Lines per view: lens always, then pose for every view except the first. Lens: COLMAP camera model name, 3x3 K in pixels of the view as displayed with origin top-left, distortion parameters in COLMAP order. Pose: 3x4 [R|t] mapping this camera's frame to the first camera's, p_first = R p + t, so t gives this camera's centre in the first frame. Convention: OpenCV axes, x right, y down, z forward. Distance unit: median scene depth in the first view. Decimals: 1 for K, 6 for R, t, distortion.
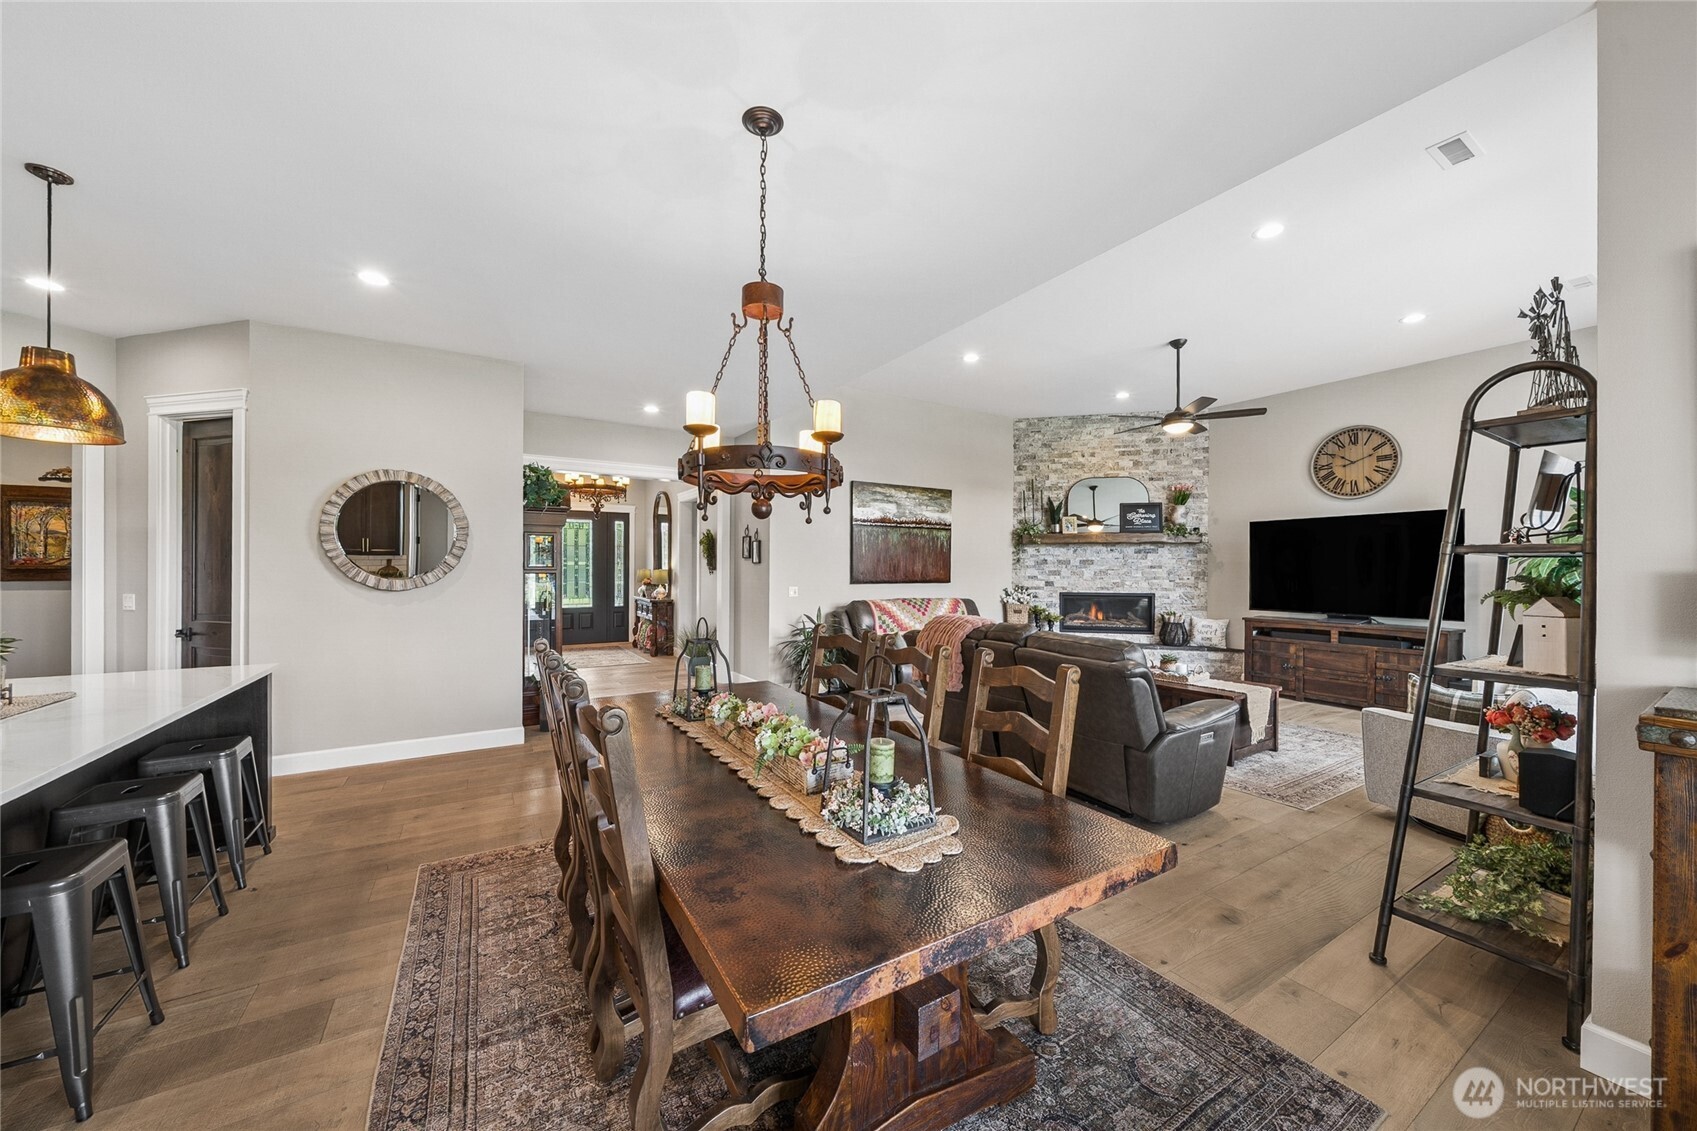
lens RADIAL K [[582.5, 0, 848.5], [0, 582.5, 565.5], [0, 0, 1]] dist [-0.000079, -0.000032]
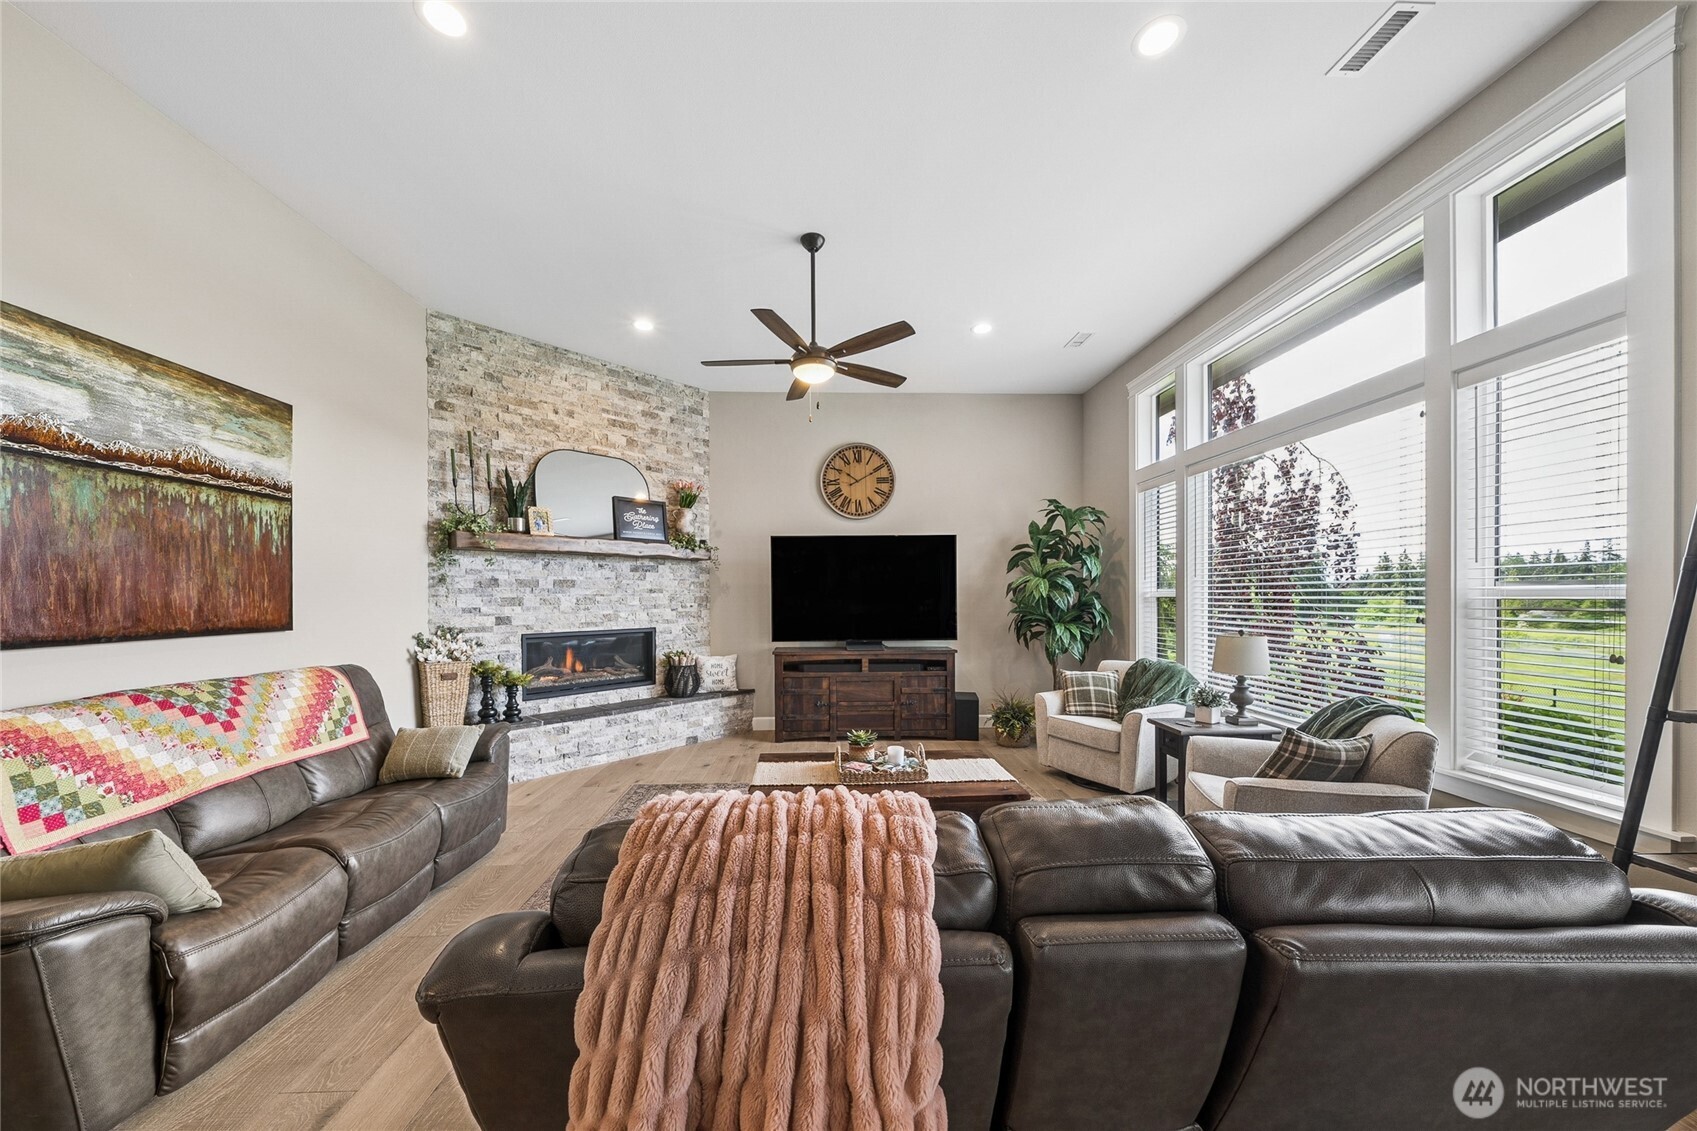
lens RADIAL K [[584.6, 0, 834.2], [0, 584.6, 599.6], [0, 0, 1]] dist [-0.001123, -0.000274]
pose [[0.494317, -0.015172, 0.869149, 0.005556], [0.003161, 0.999872, 0.015656, 0.002703], [-0.869276, -0.004992, 0.494302, 0.453907]]
